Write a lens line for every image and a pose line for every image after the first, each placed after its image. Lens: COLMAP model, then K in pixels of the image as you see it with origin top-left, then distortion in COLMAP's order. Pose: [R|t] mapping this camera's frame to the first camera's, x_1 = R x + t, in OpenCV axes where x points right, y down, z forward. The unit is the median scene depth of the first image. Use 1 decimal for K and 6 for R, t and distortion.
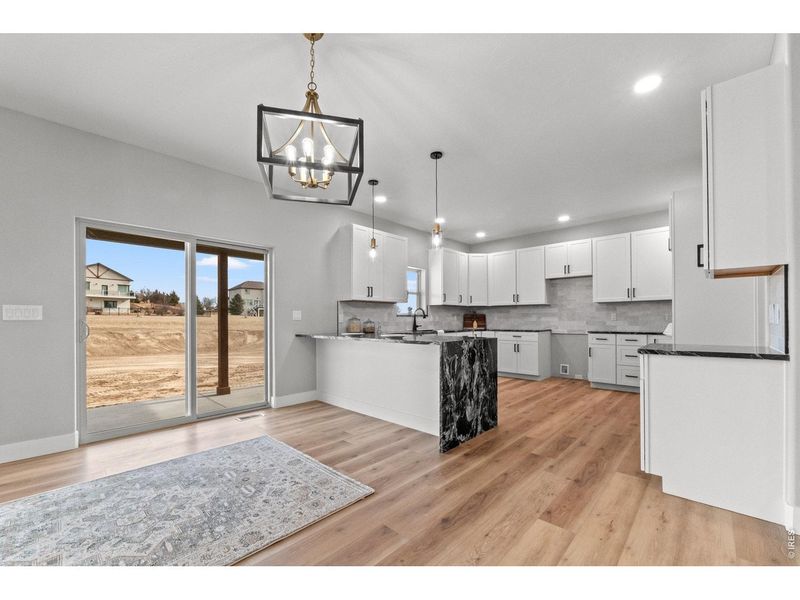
lens RADIAL K [[323.6, 0, 402.1], [0, 323.6, 318.9], [0, 0, 1]] dist [-0.002806, -0.000061]
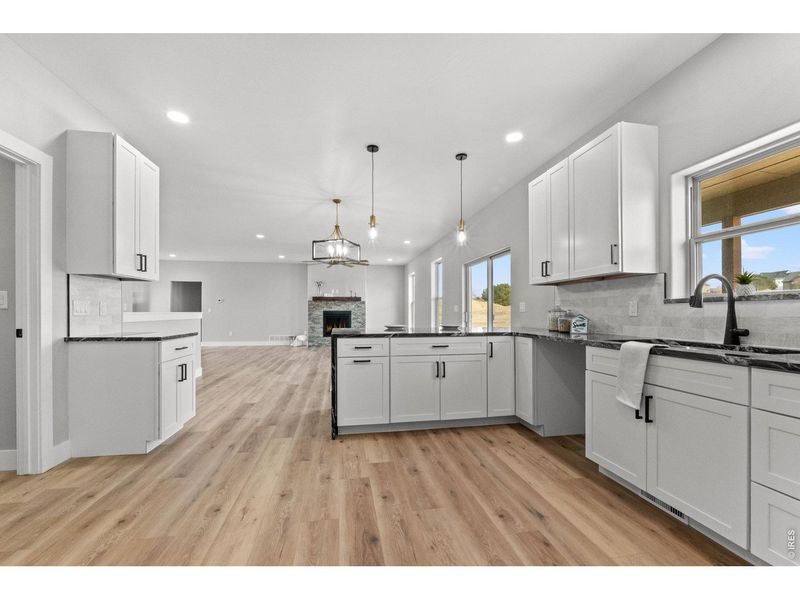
lens RADIAL K [[330.5, 0, 401.9], [0, 330.5, 310.8], [0, 0, 1]] dist [-0.010677, 0.000095]
pose [[-0.584602, -0.001111, -0.811320, 0.583321], [0.004414, 0.999980, -0.004550, 0.002178], [0.811308, -0.006241, -0.584585, 1.094315]]
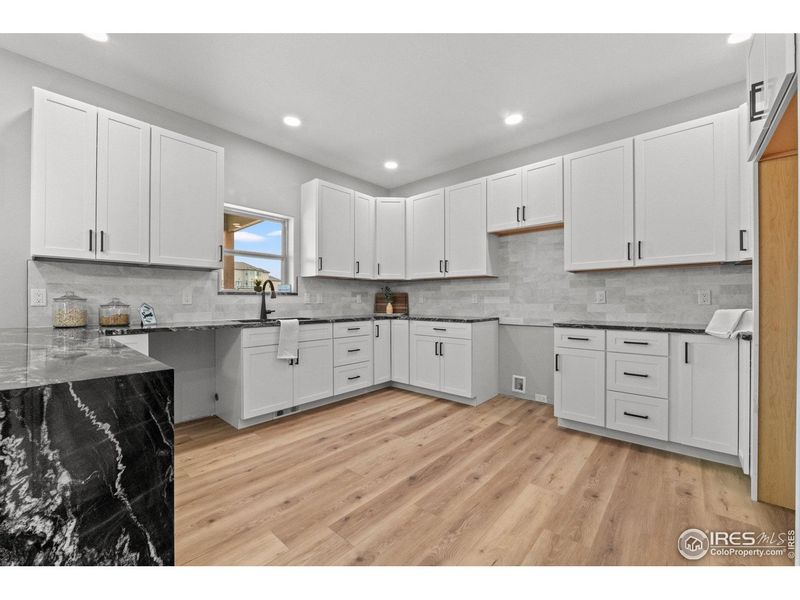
lens RADIAL K [[322.4, 0, 398.5], [0, 322.4, 301.9], [0, 0, 1]] dist [-0.009649, -0.000004]
pose [[0.999554, 0.003678, 0.029633, 0.312557], [-0.003799, 0.999985, 0.004046, 0.001762], [-0.029617, -0.004157, 0.999553, 0.492300]]
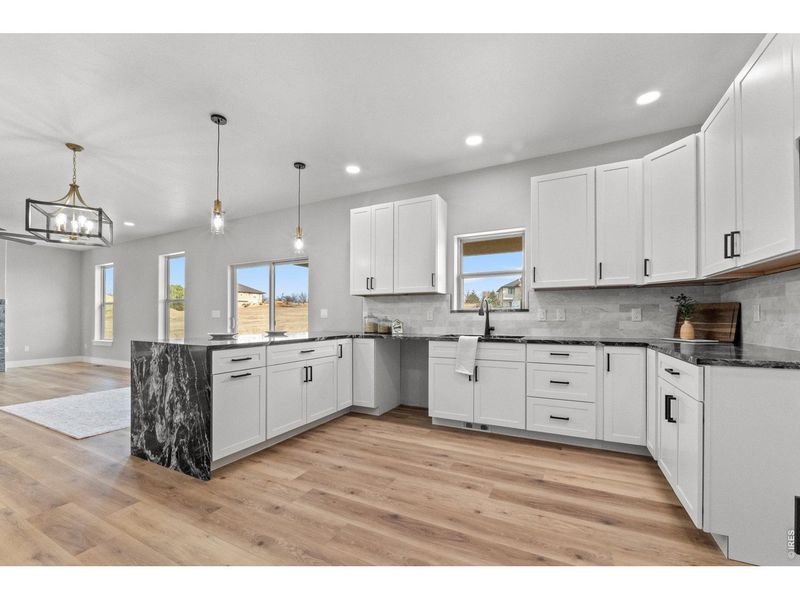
lens RADIAL K [[330.1, 0, 402.6], [0, 330.1, 317.1], [0, 0, 1]] dist [-0.011575, 0.000037]
pose [[0.293468, 0.000007, -0.955969, 0.690597], [0.001821, 0.999998, 0.000567, 0.000922], [0.955967, -0.001907, 0.293468, 0.789070]]
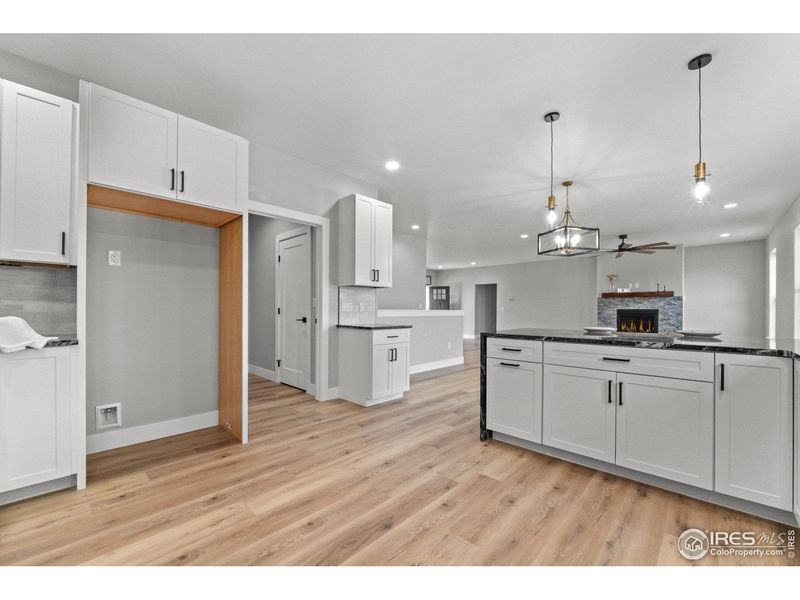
lens RADIAL K [[330.5, 0, 401.9], [0, 330.5, 310.8], [0, 0, 1]] dist [-0.010677, 0.000095]
pose [[-0.999993, -0.002586, -0.002689, 0.329278], [-0.002582, 0.999996, -0.001468, 0.003488], [0.002693, -0.001461, -0.999995, 1.218519]]
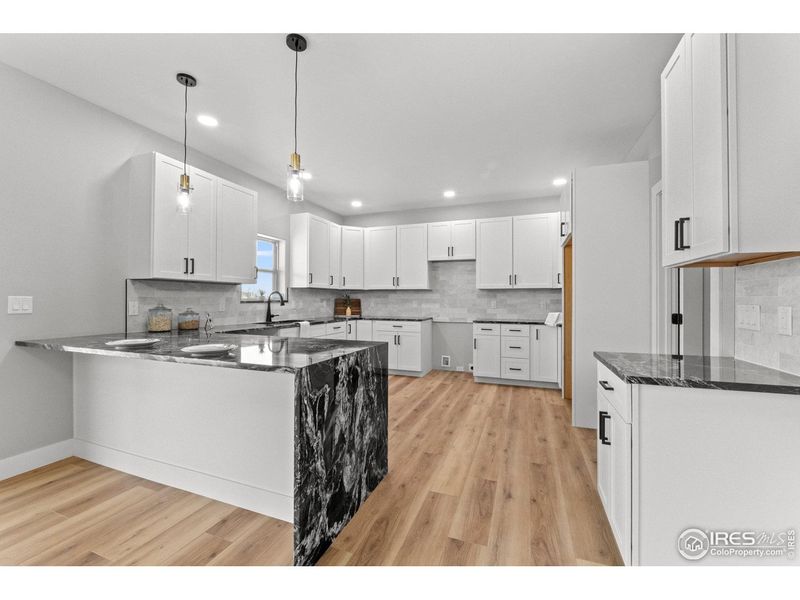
lens RADIAL K [[325.3, 0, 398.7], [0, 325.3, 297.2], [0, 0, 1]] dist [-0.008005, 0.000026]
pose [[0.925572, 0.009366, 0.378457, 0.038354], [-0.007232, 0.999949, -0.007061, -0.020339], [-0.378503, 0.003798, 0.925592, 0.244066]]
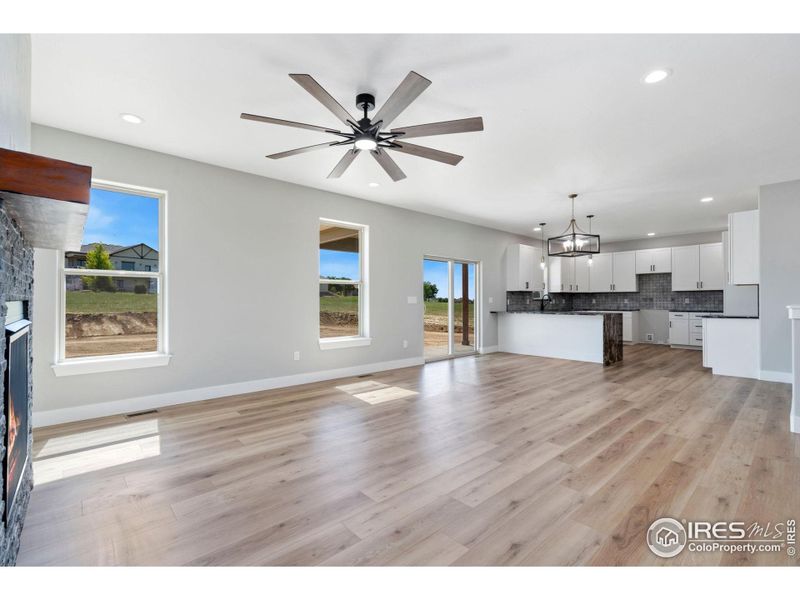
lens RADIAL K [[354.9, 0, 420.6], [0, 354.9, 300.1], [0, 0, 1]] dist [0.022338, 0.000077]
pose [[0.998965, 0.000112, -0.045486, -0.517011], [-0.000086, 1.000000, 0.000574, -0.011248], [0.045486, -0.000570, 0.998965, -0.739476]]
